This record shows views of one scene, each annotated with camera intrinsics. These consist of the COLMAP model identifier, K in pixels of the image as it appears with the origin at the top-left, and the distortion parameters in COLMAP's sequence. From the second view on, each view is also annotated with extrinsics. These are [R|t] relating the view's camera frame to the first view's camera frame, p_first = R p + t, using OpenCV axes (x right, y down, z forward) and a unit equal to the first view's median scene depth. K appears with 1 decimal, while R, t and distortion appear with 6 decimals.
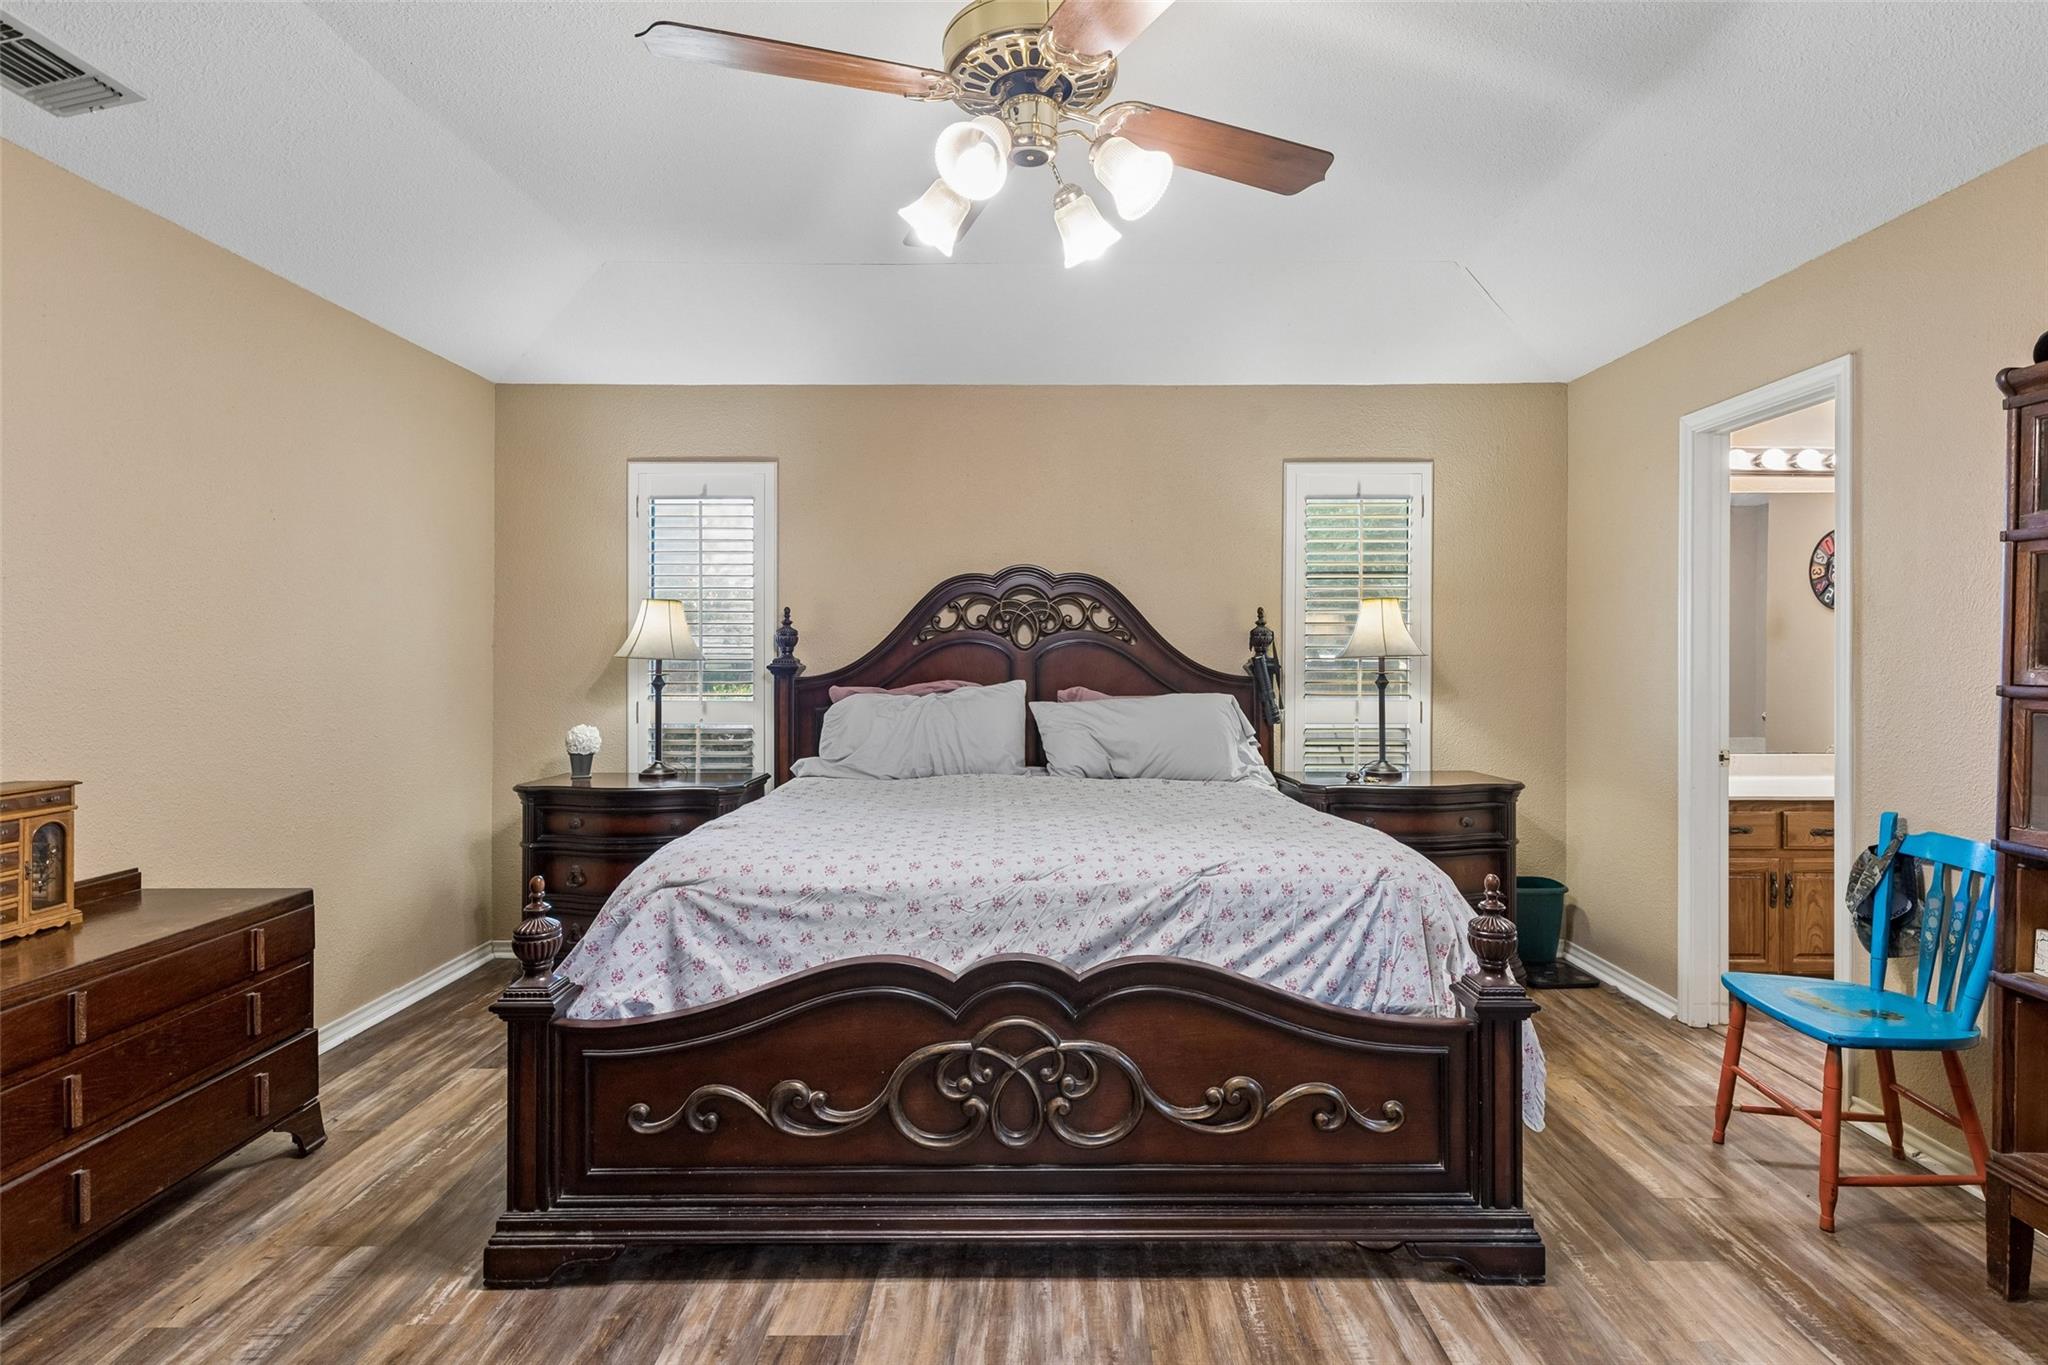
lens RADIAL K [[1021.5, 0, 1046.5], [0, 1021.5, 651.8], [0, 0, 1]] dist [-0.007002, 0.002232]
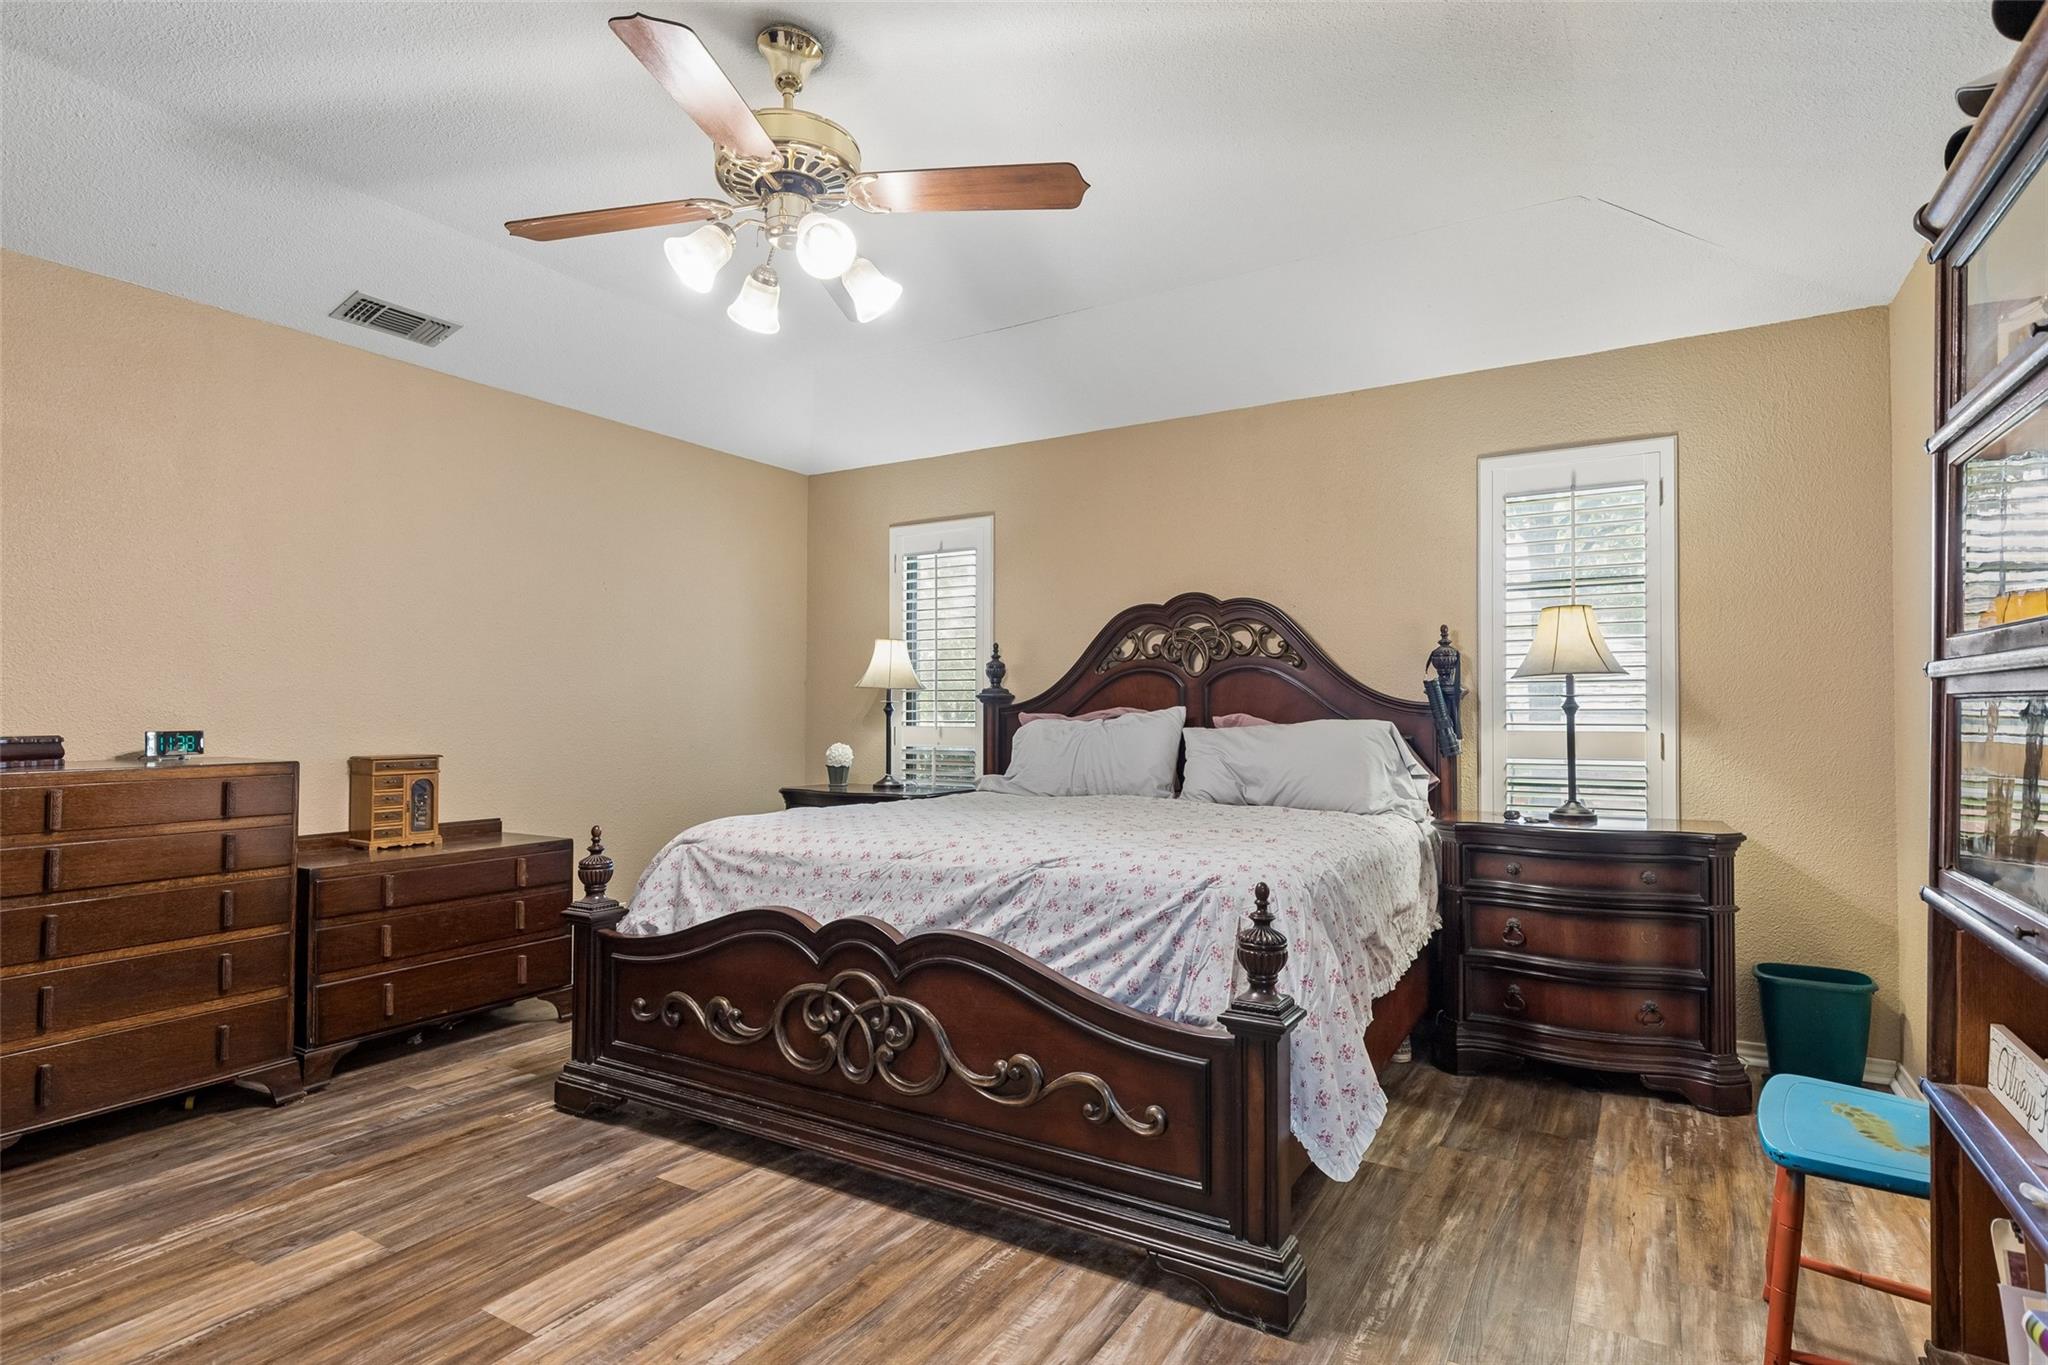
lens RADIAL K [[1039.6, 0, 1023.3], [0, 1039.6, 689.7], [0, 0, 1]] dist [-0.006410, -0.000229]
pose [[0.855073, -0.011404, -0.518382, 0.708617], [0.001183, 0.999798, -0.020043, 0.059822], [0.518506, 0.016525, 0.854914, 0.076990]]
